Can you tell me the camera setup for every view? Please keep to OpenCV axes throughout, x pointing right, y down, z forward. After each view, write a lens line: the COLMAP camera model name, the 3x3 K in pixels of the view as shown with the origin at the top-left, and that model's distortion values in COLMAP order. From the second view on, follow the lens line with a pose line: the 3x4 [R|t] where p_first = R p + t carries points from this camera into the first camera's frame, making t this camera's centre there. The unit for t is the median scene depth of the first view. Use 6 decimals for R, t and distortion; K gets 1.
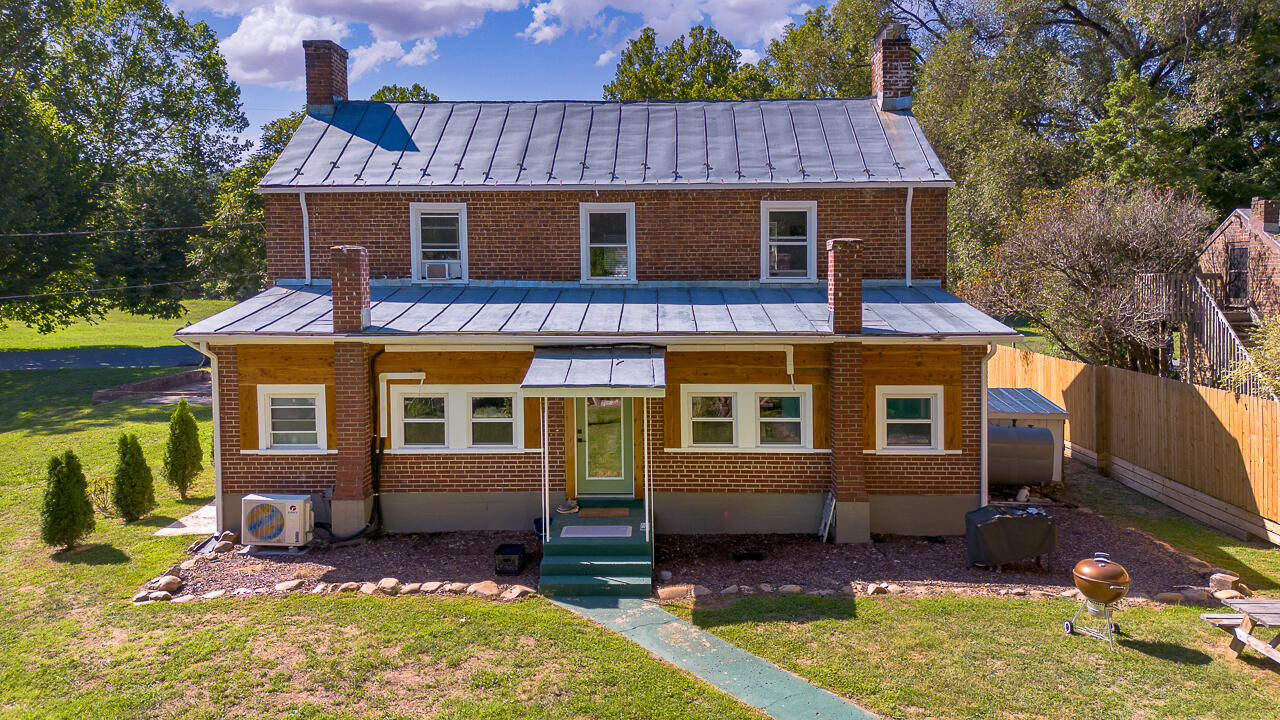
lens RADIAL K [[920.5, 0, 634.4], [0, 920.5, 325.6], [0, 0, 1]] dist [0.071554, -0.089841]
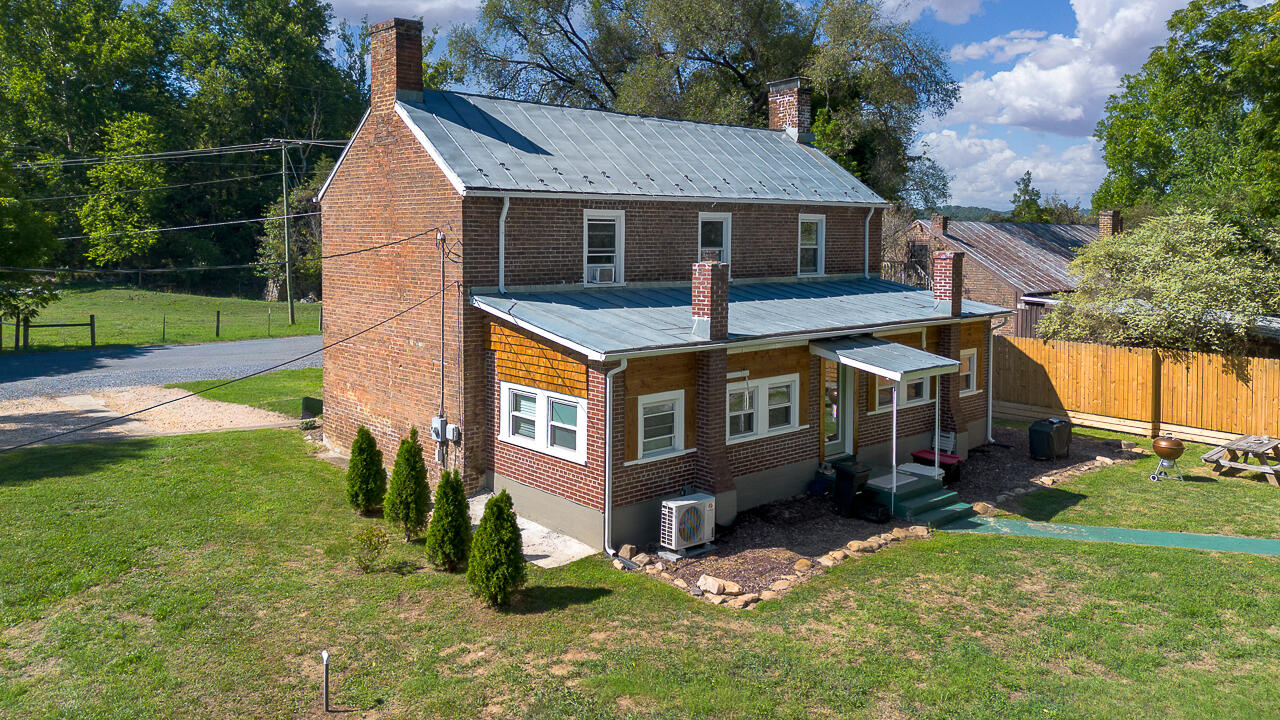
lens RADIAL K [[923.7, 0, 639.2], [0, 923.7, 309.0], [0, 0, 1]] dist [0.097243, -0.121526]
pose [[0.743548, -0.047672, 0.666981, -1.066104], [0.032749, 0.998855, 0.034884, -0.067534], [-0.667880, -0.004095, 0.744258, 0.236878]]
